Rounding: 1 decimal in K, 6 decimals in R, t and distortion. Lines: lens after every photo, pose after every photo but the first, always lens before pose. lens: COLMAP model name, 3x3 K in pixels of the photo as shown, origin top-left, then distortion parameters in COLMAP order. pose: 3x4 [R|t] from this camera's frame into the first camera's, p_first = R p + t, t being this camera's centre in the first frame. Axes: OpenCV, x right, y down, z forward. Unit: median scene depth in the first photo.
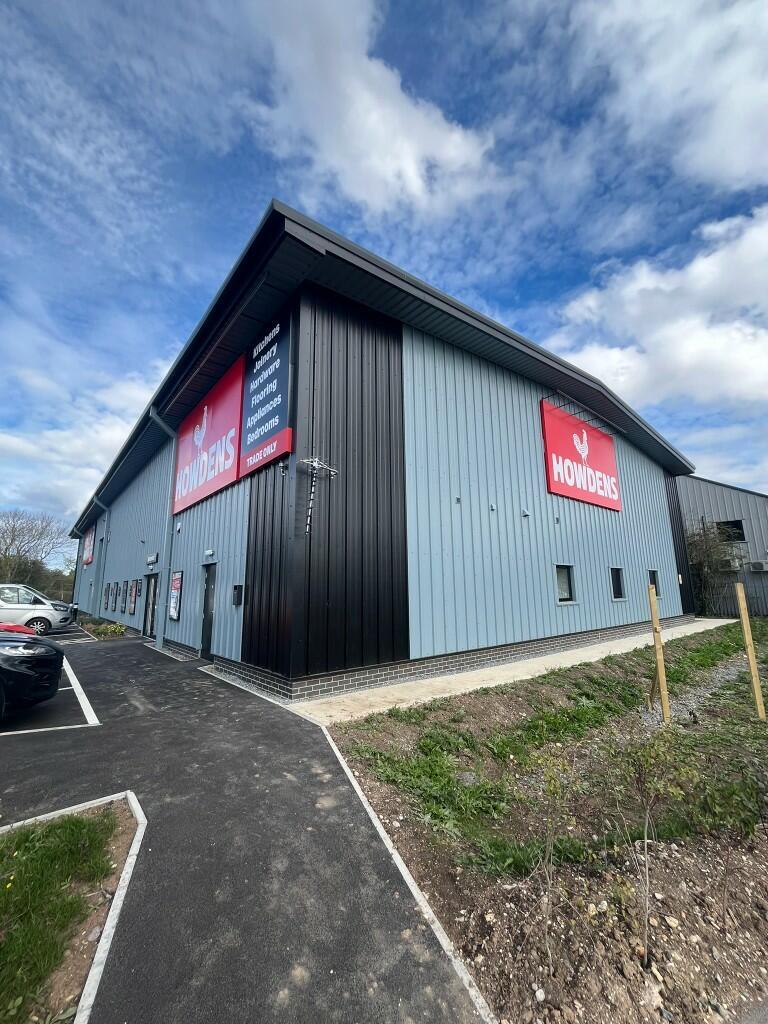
lens RADIAL K [[415.0, 0, 382.2], [0, 415.0, 511.3], [0, 0, 1]] dist [-0.002140, -0.000031]
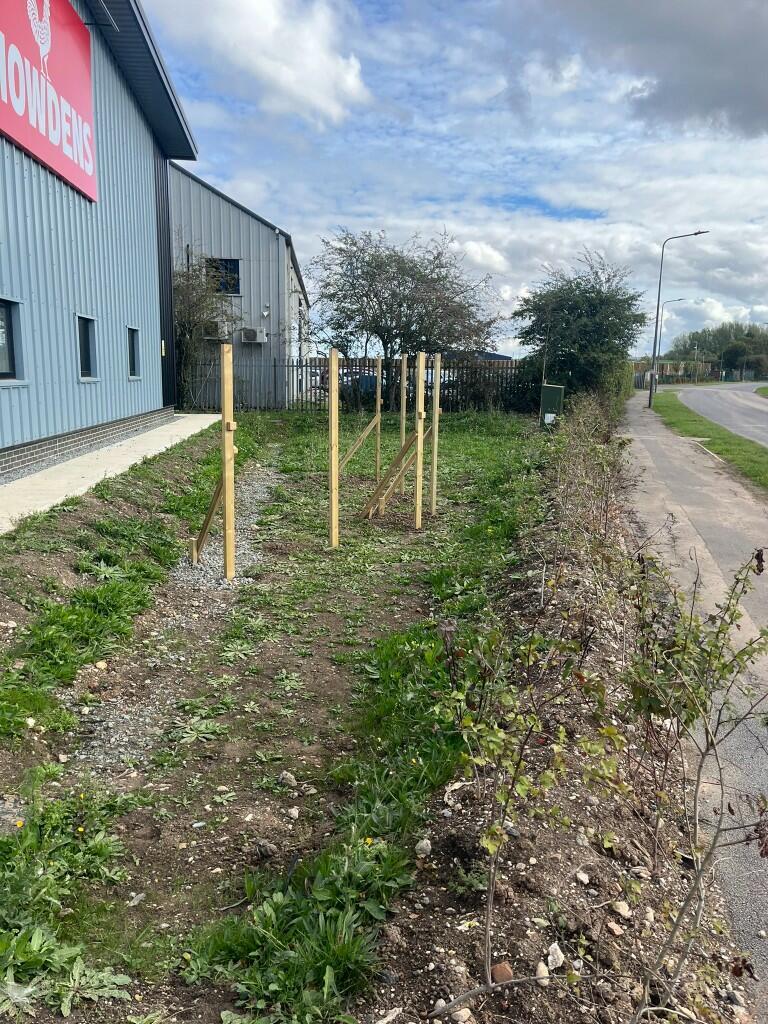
lens RADIAL K [[783.2, 0, 382.0], [0, 783.2, 516.8], [0, 0, 1]] dist [0.062857, -0.083681]
pose [[0.577396, -0.128346, 0.806313, -0.046069], [-0.172727, 0.946013, 0.274272, 0.045160], [-0.797985, -0.297636, 0.524055, 0.147159]]
